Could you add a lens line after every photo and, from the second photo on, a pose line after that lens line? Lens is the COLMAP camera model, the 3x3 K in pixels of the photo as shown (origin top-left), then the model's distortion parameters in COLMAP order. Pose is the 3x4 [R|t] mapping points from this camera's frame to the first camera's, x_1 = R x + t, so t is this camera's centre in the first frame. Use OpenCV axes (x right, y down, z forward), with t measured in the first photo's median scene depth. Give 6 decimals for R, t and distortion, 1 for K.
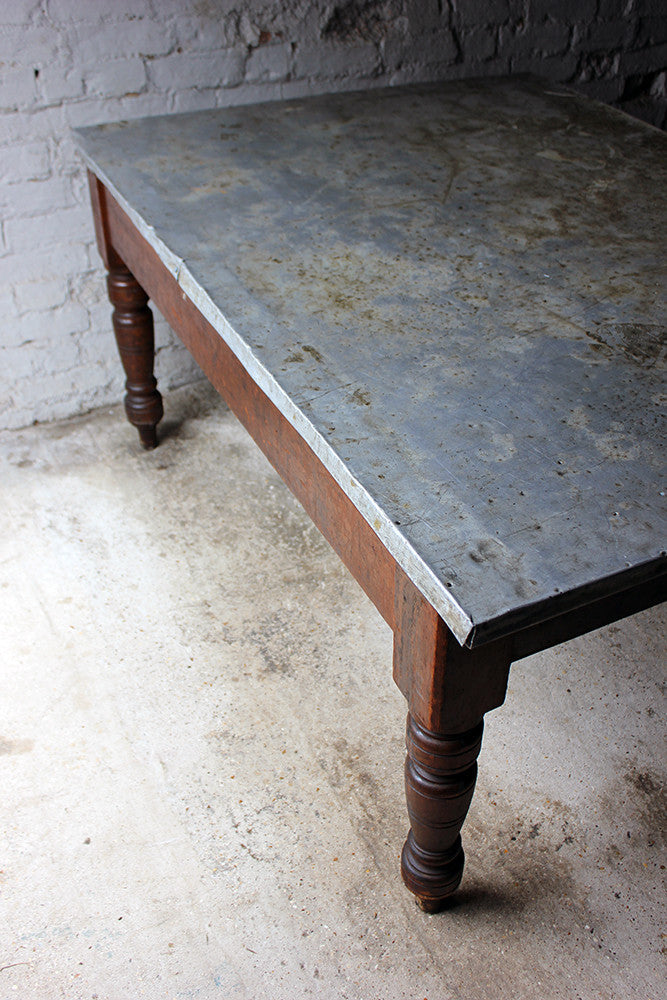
lens RADIAL K [[990.6, 0, 338.6], [0, 990.6, 497.7], [0, 0, 1]] dist [-0.082473, 0.000000]
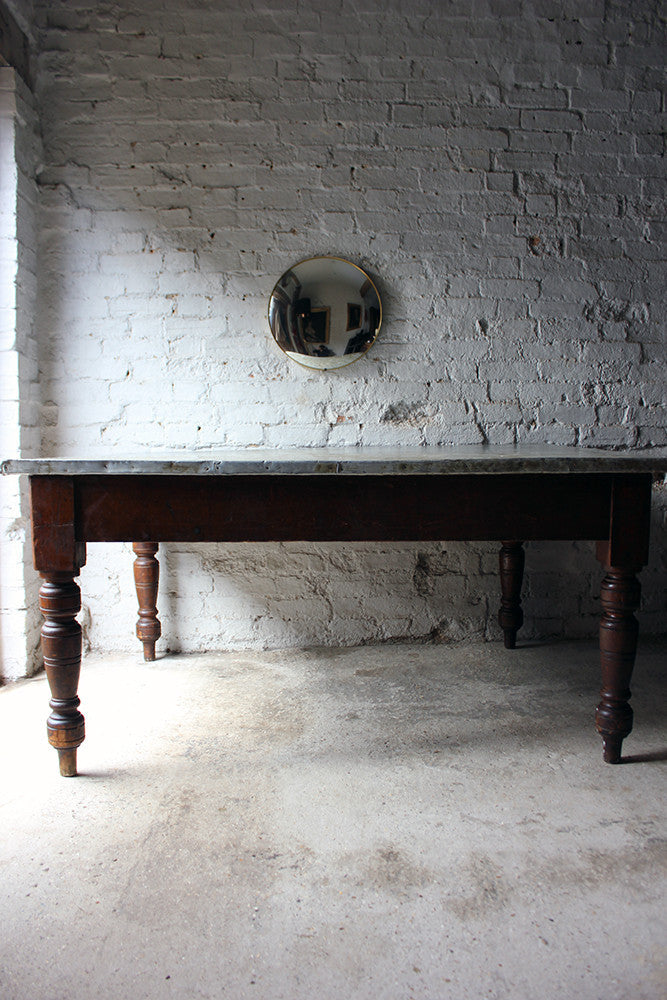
lens RADIAL K [[826.6, 0, 334.1], [0, 826.6, 514.8], [0, 0, 1]] dist [-0.161837, 0.141732]
pose [[0.902389, 0.002030, -0.430919, 0.510686], [-0.235468, 0.839821, -0.489138, 0.337095], [0.360901, 0.542860, 0.758323, 0.042781]]
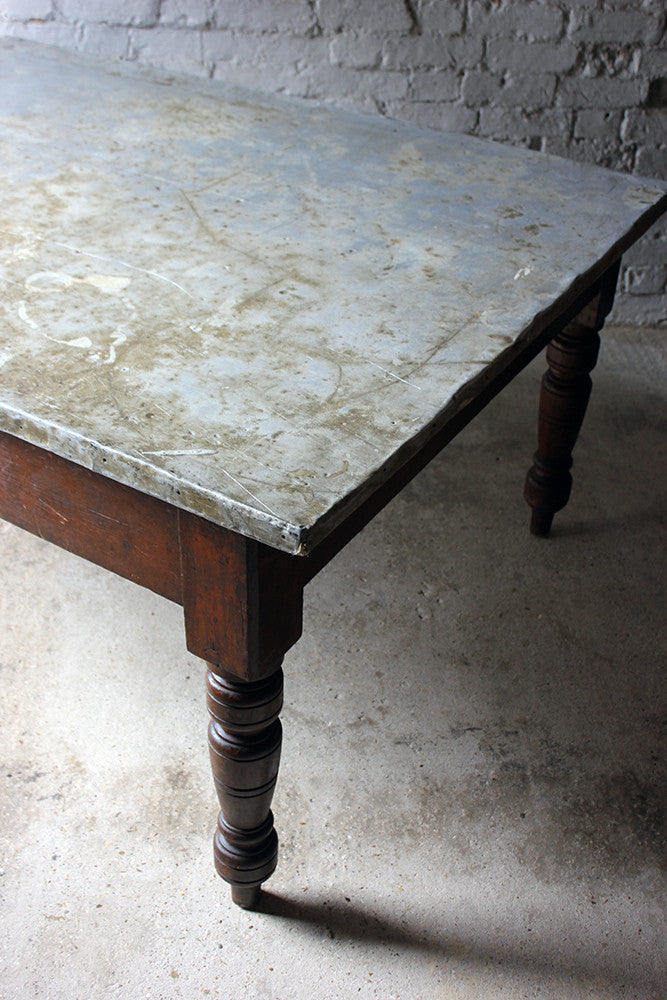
lens RADIAL K [[1174.9, 0, 341.9], [0, 1174.9, 515.1], [0, 0, 1]] dist [-0.061180, 0.000000]
pose [[0.920540, 0.239337, -0.308744, 0.571926], [-0.255649, 0.966684, -0.012863, 0.021885], [0.295379, 0.090771, 0.951058, -0.017235]]
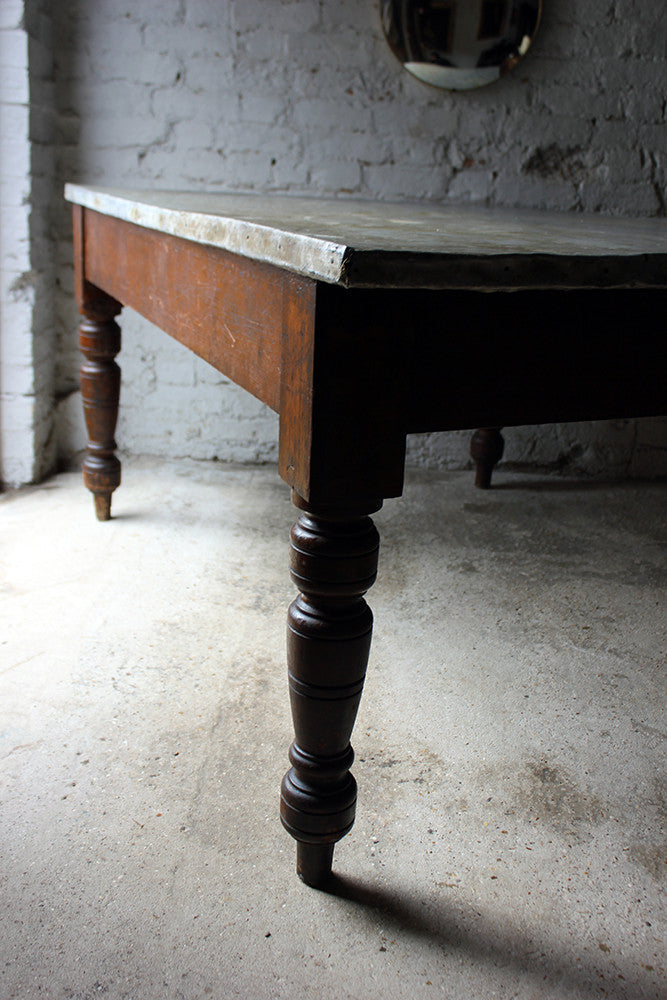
lens RADIAL K [[990.6, 0, 338.3], [0, 990.6, 511.3], [0, 0, 1]] dist [-0.082473, 0.000000]
pose [[0.881286, 0.164185, -0.443146, 0.383807], [-0.312449, 0.905948, -0.285715, 0.299575], [0.354557, 0.390257, 0.849699, 0.102849]]
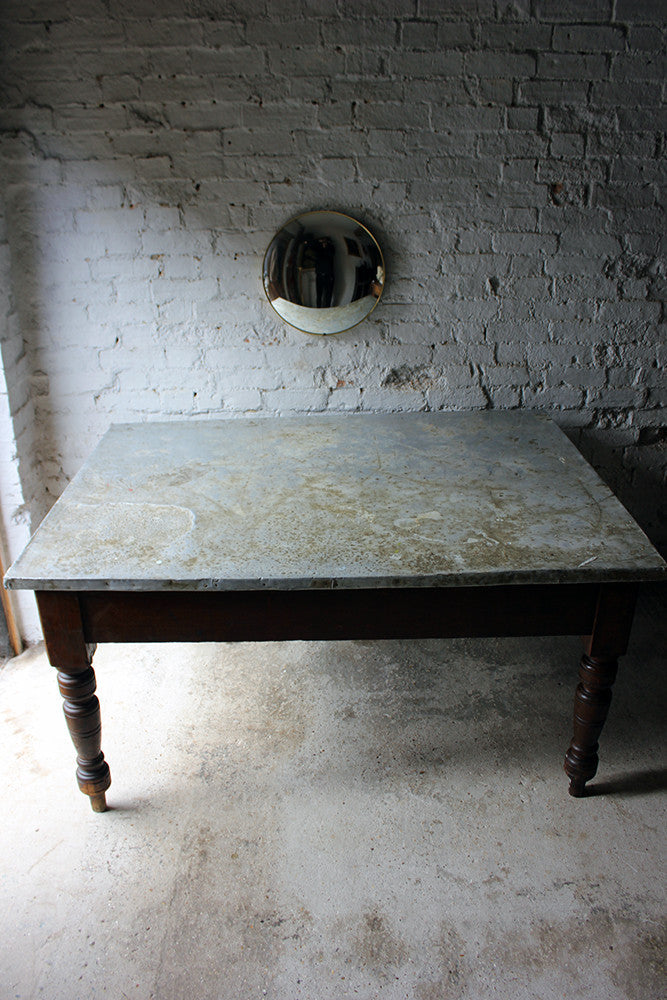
lens RADIAL K [[826.6, 0, 335.2], [0, 826.6, 518.7], [0, 0, 1]] dist [-0.161837, 0.141732]
pose [[0.898169, 0.145705, -0.414805, 0.502693], [-0.238129, 0.954333, -0.180397, -0.025500], [0.369577, 0.260804, 0.891848, -0.129947]]
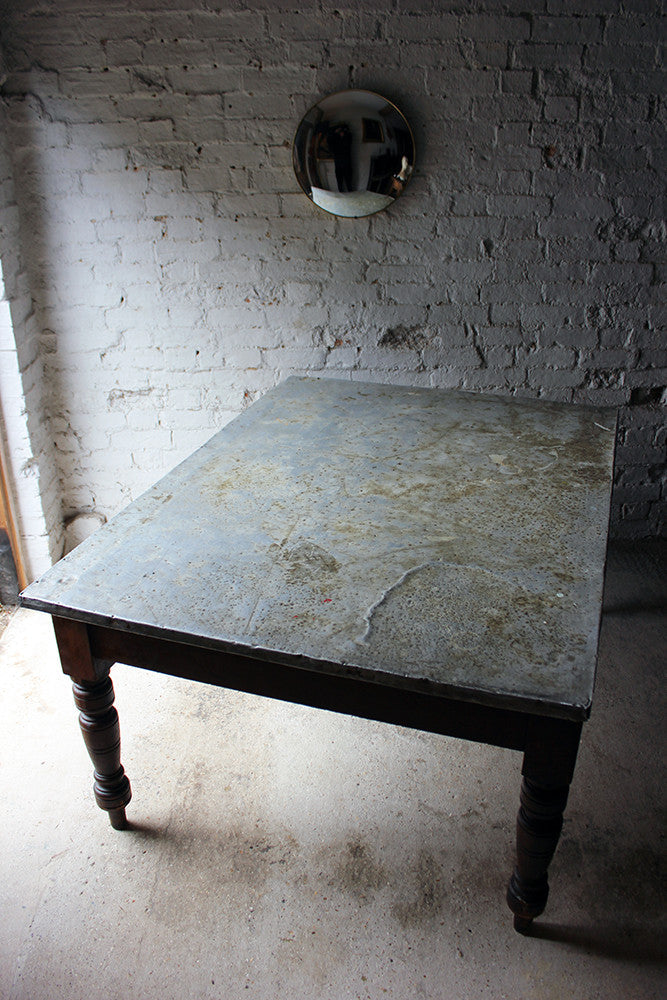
lens RADIAL K [[826.6, 0, 335.4], [0, 826.6, 516.0], [0, 0, 1]] dist [-0.161837, 0.141732]
pose [[0.889058, 0.168809, -0.425535, 0.553233], [-0.249414, 0.958073, -0.141027, -0.005185], [0.383887, 0.231516, 0.893885, -0.154544]]
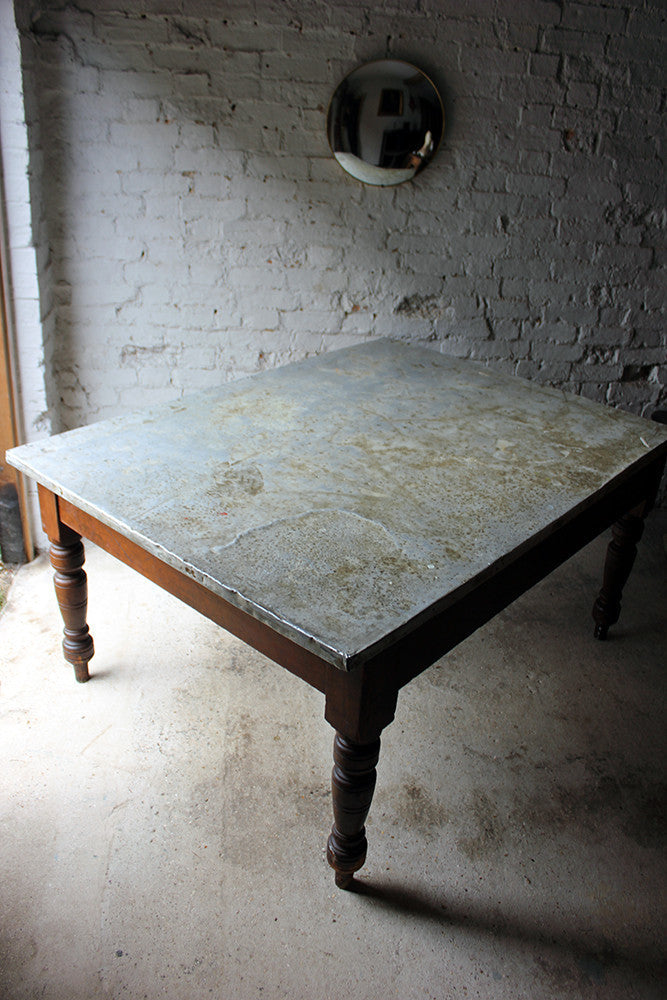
lens RADIAL K [[826.6, 0, 337.8], [0, 826.6, 513.5], [0, 0, 1]] dist [-0.161837, 0.141732]
pose [[0.931203, 0.192452, -0.309554, 0.395860], [-0.248681, 0.956341, -0.153521, 0.079672], [0.266494, 0.219939, 0.938407, -0.235409]]
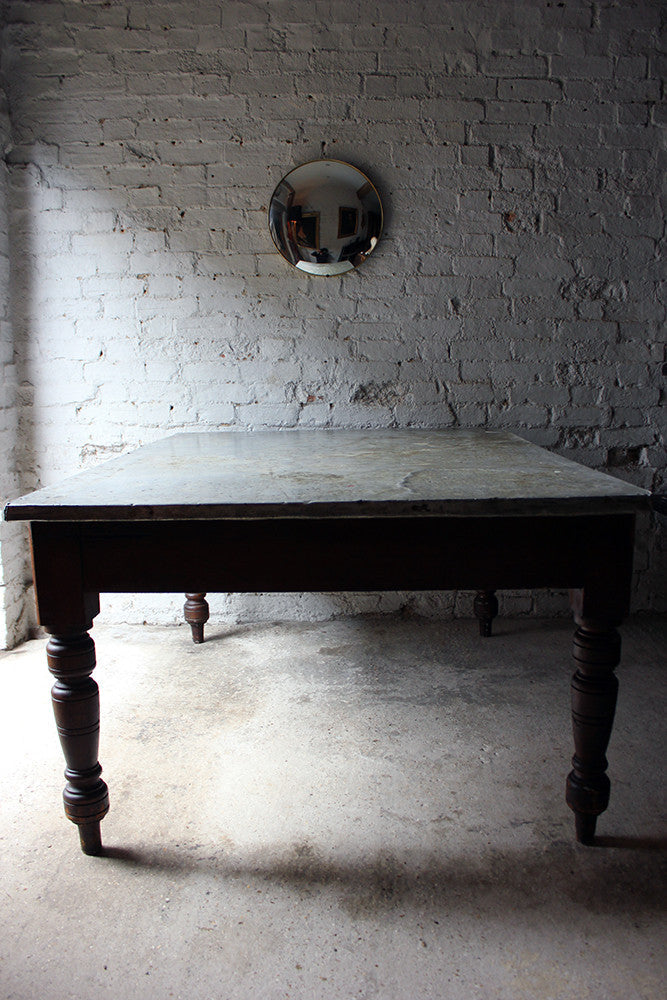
lens RADIAL K [[826.6, 0, 335.0], [0, 826.6, 521.9], [0, 0, 1]] dist [-0.161837, 0.141732]
pose [[0.884675, 0.047848, -0.463746, 0.615022], [-0.260203, 0.876050, -0.405993, 0.258794], [0.386839, 0.479840, 0.787470, 0.028933]]
